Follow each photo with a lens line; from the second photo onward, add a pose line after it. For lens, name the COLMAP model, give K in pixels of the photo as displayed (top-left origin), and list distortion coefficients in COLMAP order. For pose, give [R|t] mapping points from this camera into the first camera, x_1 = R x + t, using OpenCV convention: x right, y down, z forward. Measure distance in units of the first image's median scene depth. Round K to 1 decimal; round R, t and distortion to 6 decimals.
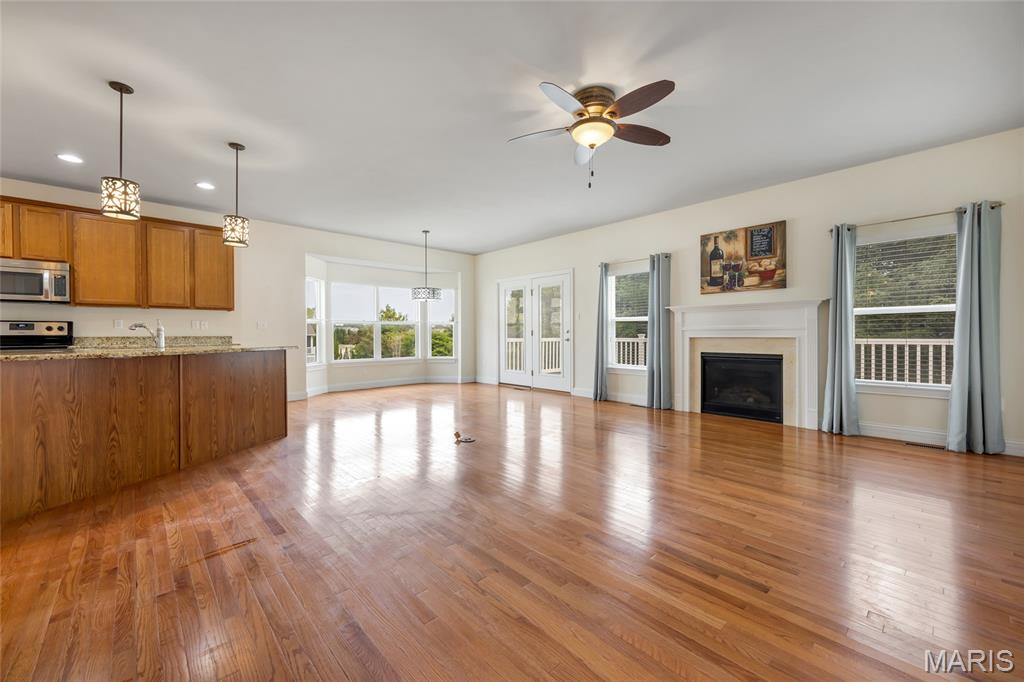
lens RADIAL K [[412.1, 0, 512.1], [0, 412.1, 336.4], [0, 0, 1]] dist [0.008243, -0.002395]
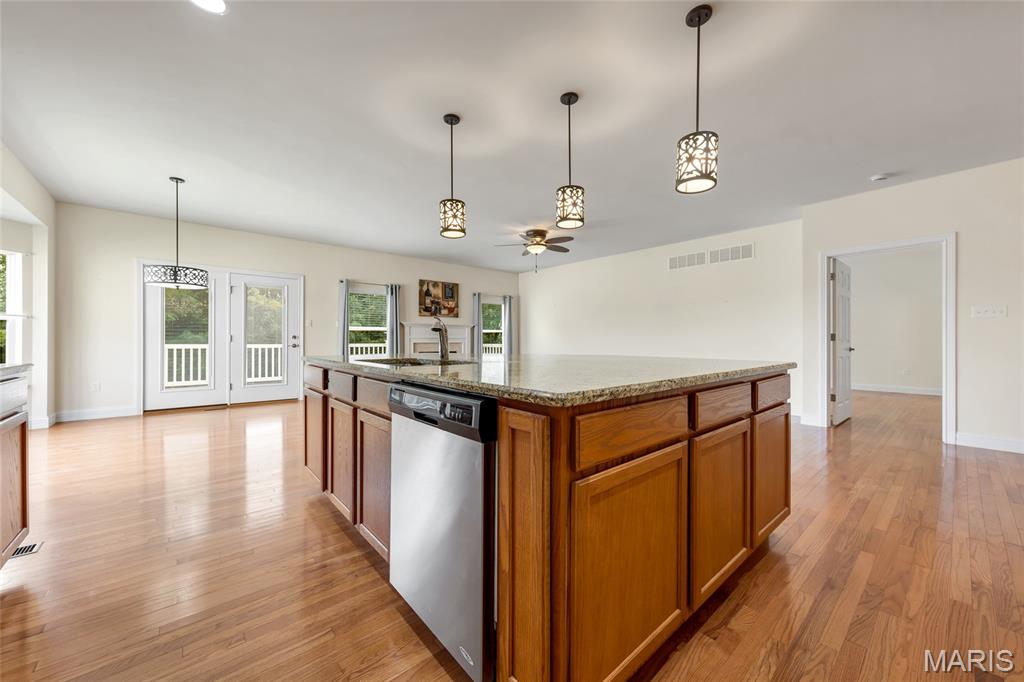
lens RADIAL K [[377.2, 0, 512.5], [0, 377.2, 342.3], [0, 0, 1]] dist [0.006929, -0.000911]
pose [[0.034882, -0.001147, 0.999391, -0.996738], [0.000735, 0.999999, 0.001122, -0.000918], [-0.999391, 0.000696, 0.034883, 0.589645]]
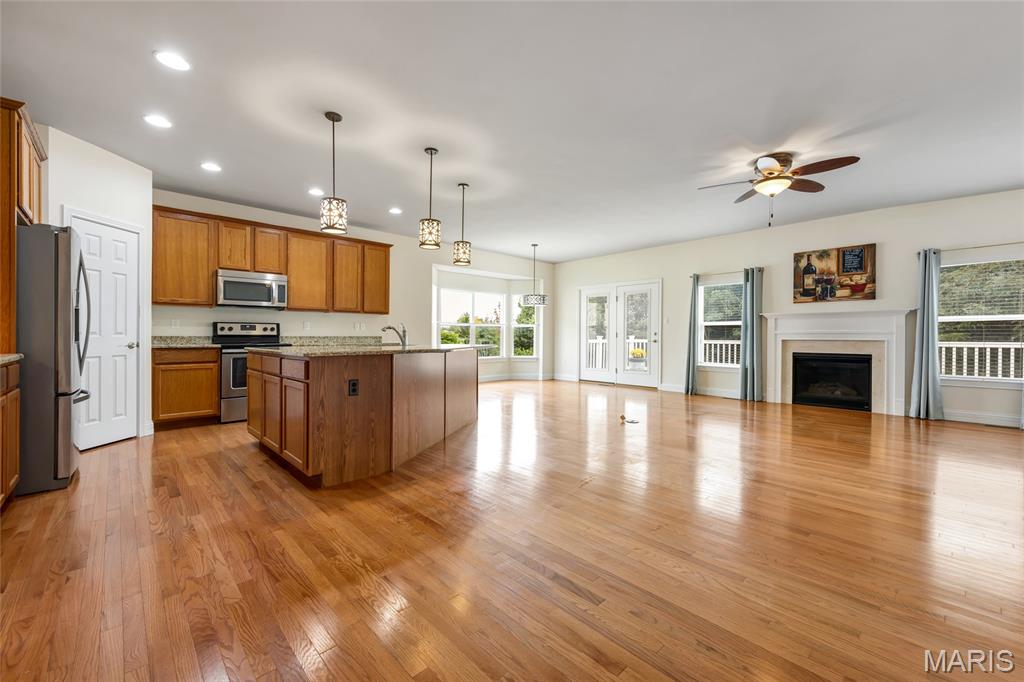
lens RADIAL K [[412.1, 0, 507.2], [0, 412.1, 337.0], [0, 0, 1]] dist [0.008243, -0.002395]
pose [[0.999952, 0.005654, 0.007979, -0.373834], [-0.005646, 0.999984, -0.001003, 0.000647], [-0.007984, 0.000958, 0.999968, -0.180011]]
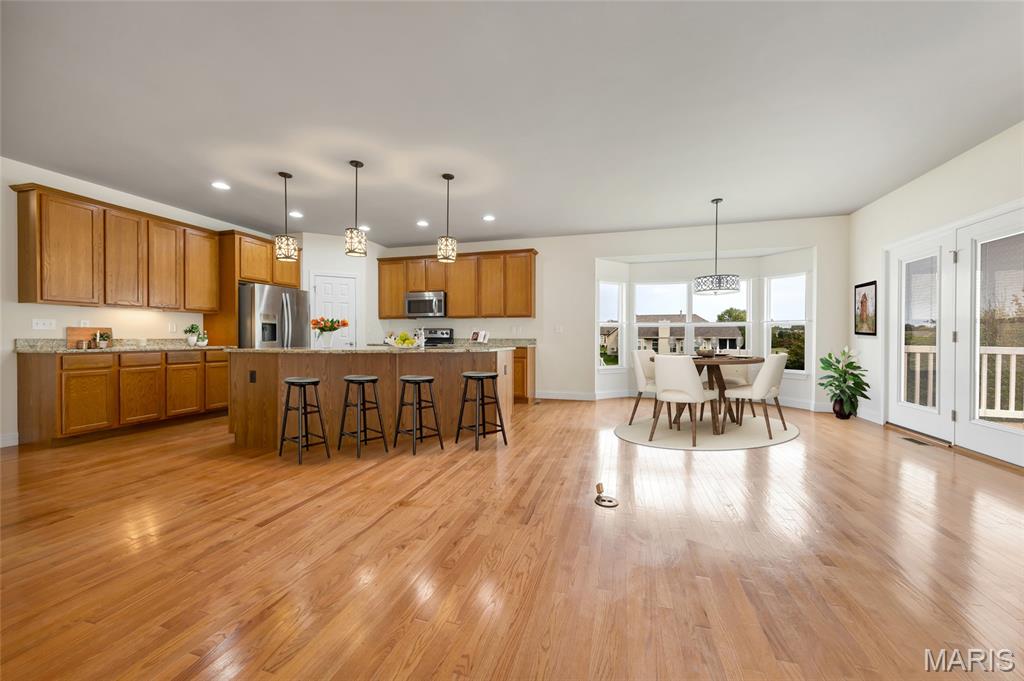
lens RADIAL K [[377.2, 0, 513.5], [0, 377.2, 340.8], [0, 0, 1]] dist [0.006929, -0.000911]
pose [[0.515805, 0.011888, -0.856624, 0.243812], [-0.007764, 0.999928, 0.009202, -0.005033], [0.856671, 0.001904, 0.515860, 0.425434]]
